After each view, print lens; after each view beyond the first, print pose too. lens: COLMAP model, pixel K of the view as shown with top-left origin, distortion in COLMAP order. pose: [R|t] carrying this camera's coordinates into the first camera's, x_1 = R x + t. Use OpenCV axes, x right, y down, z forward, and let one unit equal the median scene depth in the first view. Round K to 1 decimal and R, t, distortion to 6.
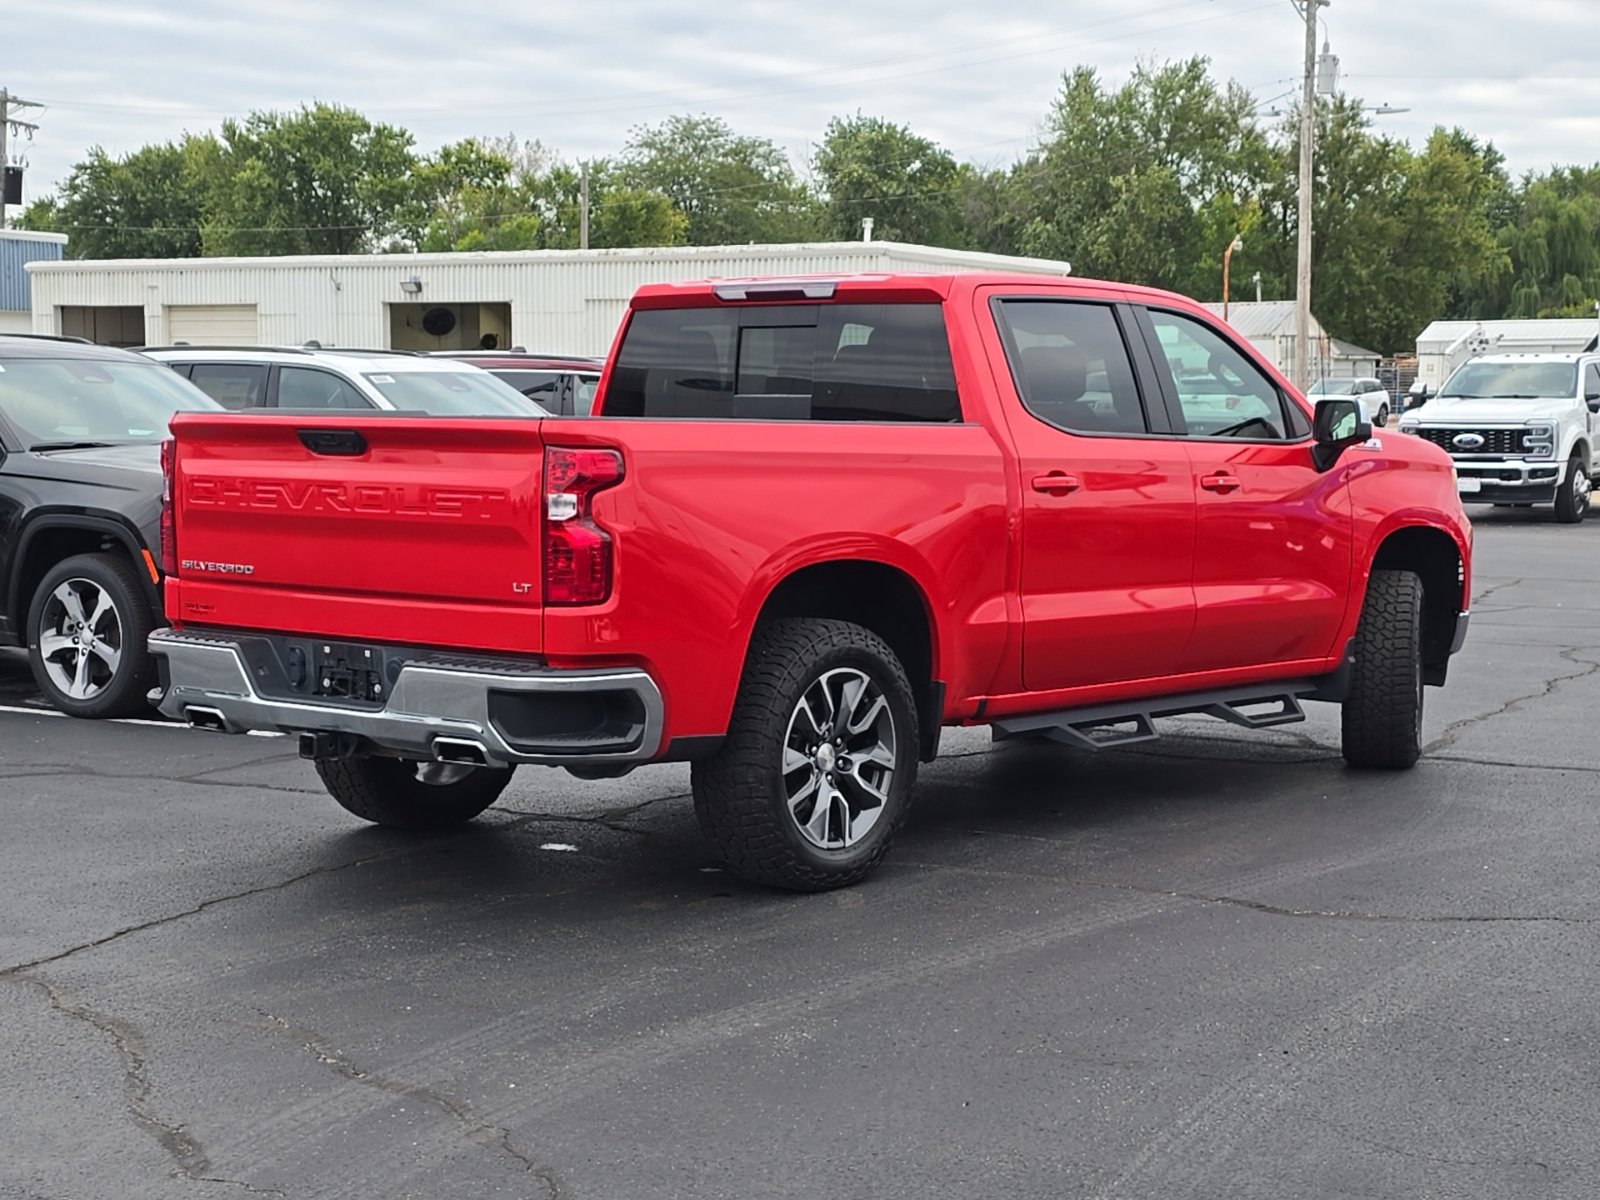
lens RADIAL K [[2600.1, 0, 802.8], [0, 2600.1, 611.3], [0, 0, 1]] dist [0.100597, 0.000000]
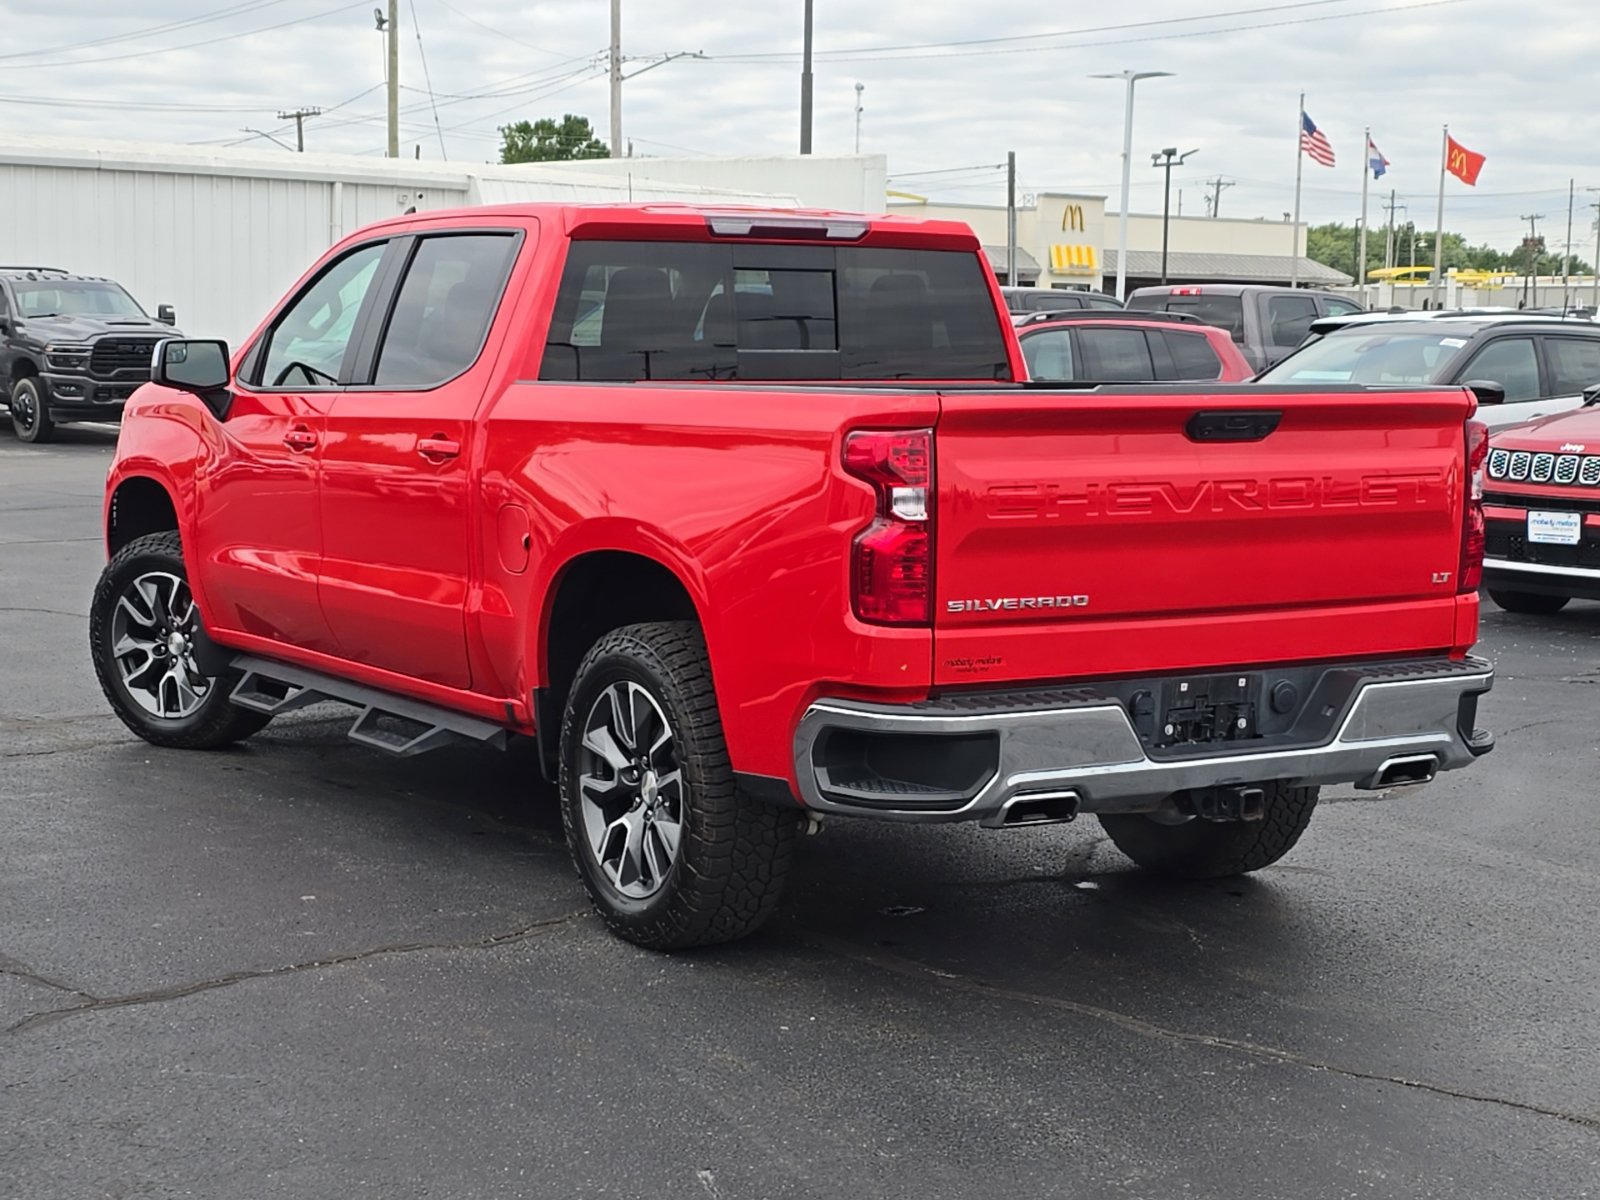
lens RADIAL K [[2600.1, 0, 799.2], [0, 2600.1, 589.9], [0, 0, 1]] dist [0.100597, 0.000000]
pose [[0.324074, -0.099879, 0.940745, -0.796606], [0.068966, 0.994260, 0.081802, -0.072506], [-0.943515, 0.038370, 0.329102, 0.700324]]
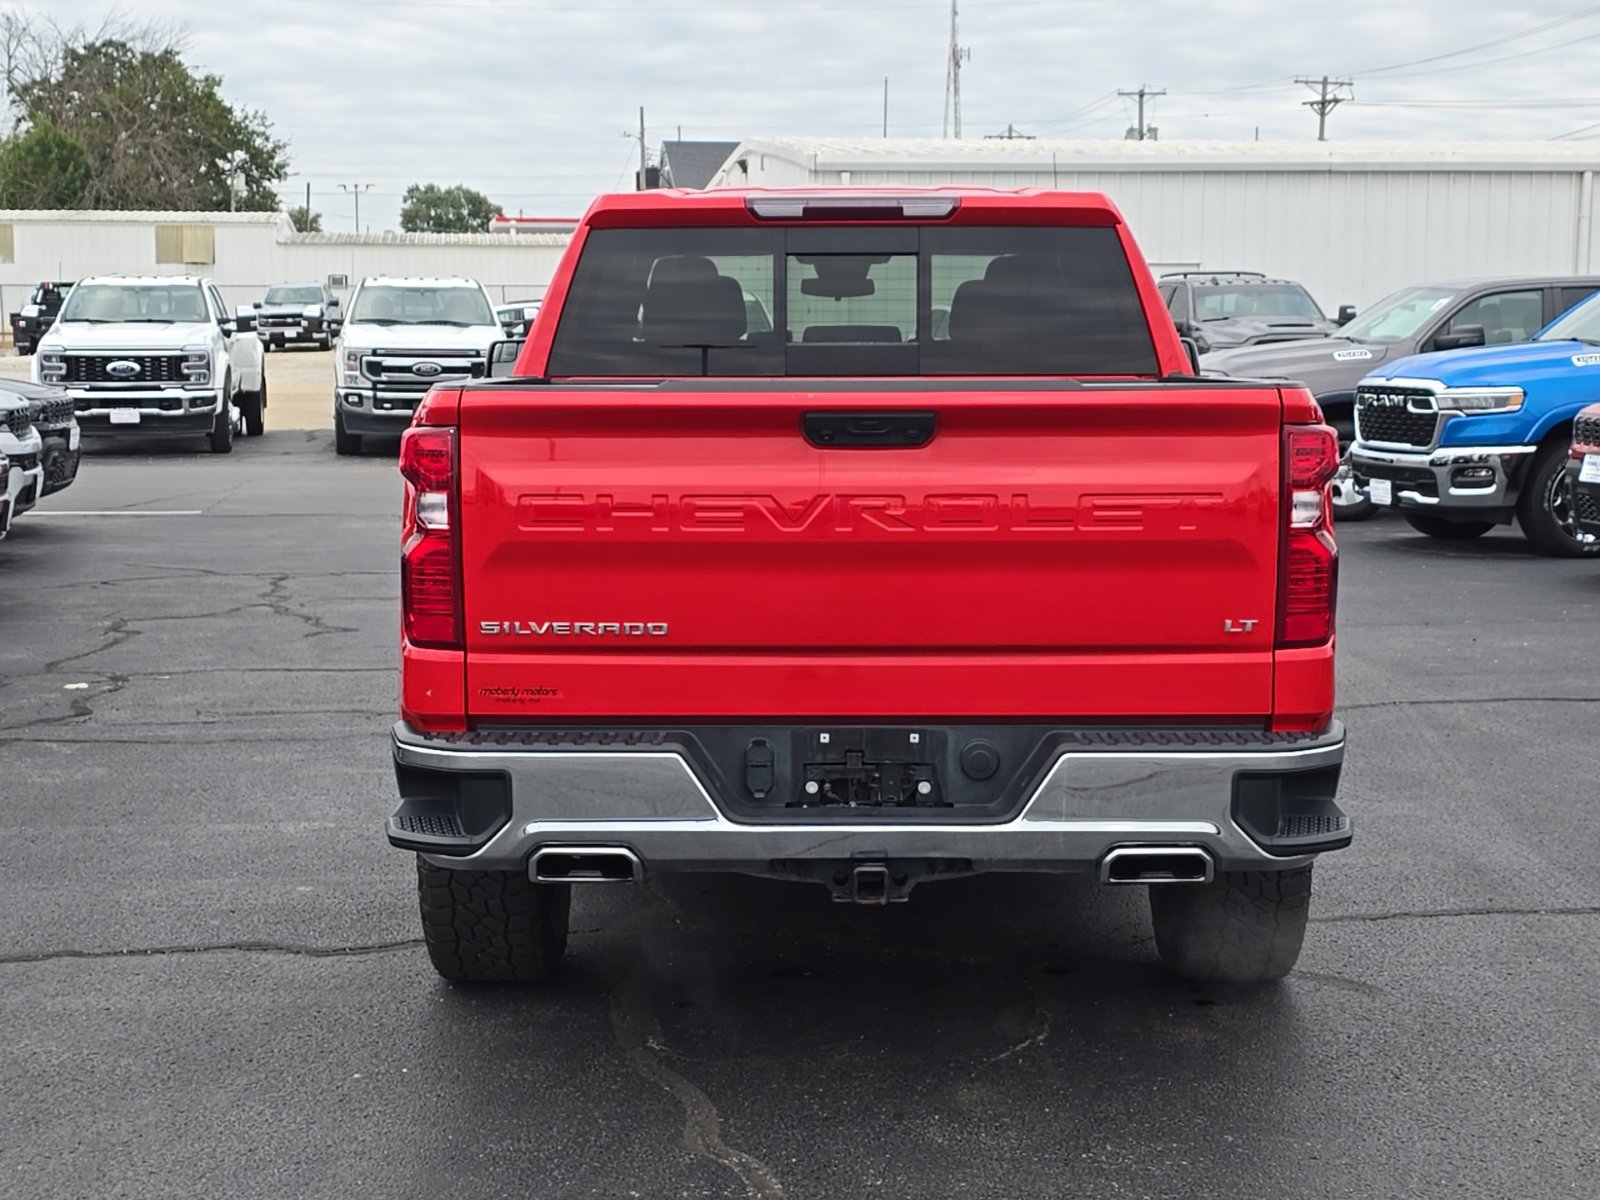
lens RADIAL K [[2600.1, 0, 806.4], [0, 2600.1, 605.3], [0, 0, 1]] dist [0.100597, 0.000000]
pose [[0.773984, -0.077587, 0.628433, -0.498270], [0.059296, 0.996984, 0.050060, -0.043900], [-0.630422, -0.001483, 0.776251, 0.399817]]
